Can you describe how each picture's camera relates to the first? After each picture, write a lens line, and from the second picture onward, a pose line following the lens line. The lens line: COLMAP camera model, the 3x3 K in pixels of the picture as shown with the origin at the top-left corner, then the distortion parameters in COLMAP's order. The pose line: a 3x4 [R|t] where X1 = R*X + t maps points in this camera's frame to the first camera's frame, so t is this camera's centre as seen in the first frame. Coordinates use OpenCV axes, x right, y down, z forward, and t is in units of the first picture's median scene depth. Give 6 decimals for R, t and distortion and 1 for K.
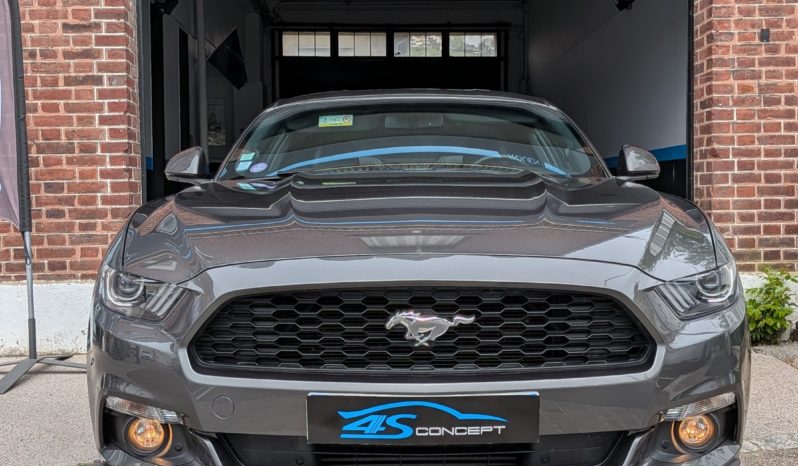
lens RADIAL K [[910.5, 0, 426.2], [0, 910.5, 235.4], [0, 0, 1]] dist [0.011535, 0.012530]
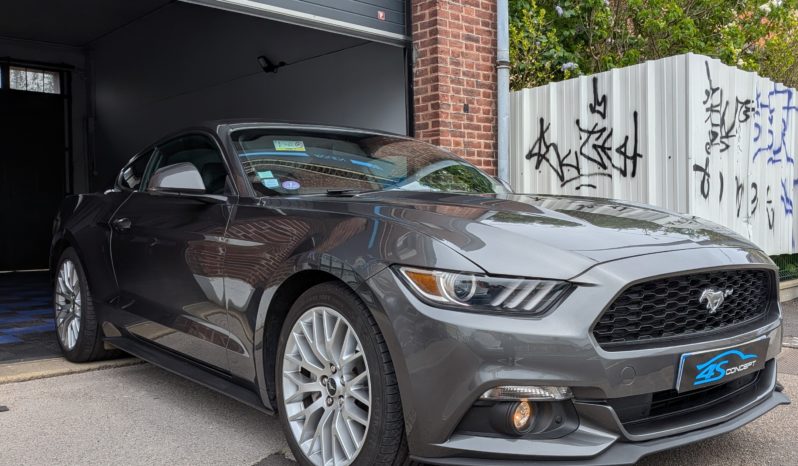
lens RADIAL K [[711.9, 0, 422.9], [0, 711.9, 236.5], [0, 0, 1]] dist [0.040551, -0.101355]
pose [[0.759695, -0.008634, 0.650222, -0.429607], [0.025456, 0.999540, -0.016471, 0.004199], [-0.649781, 0.029065, 0.759566, 0.180067]]
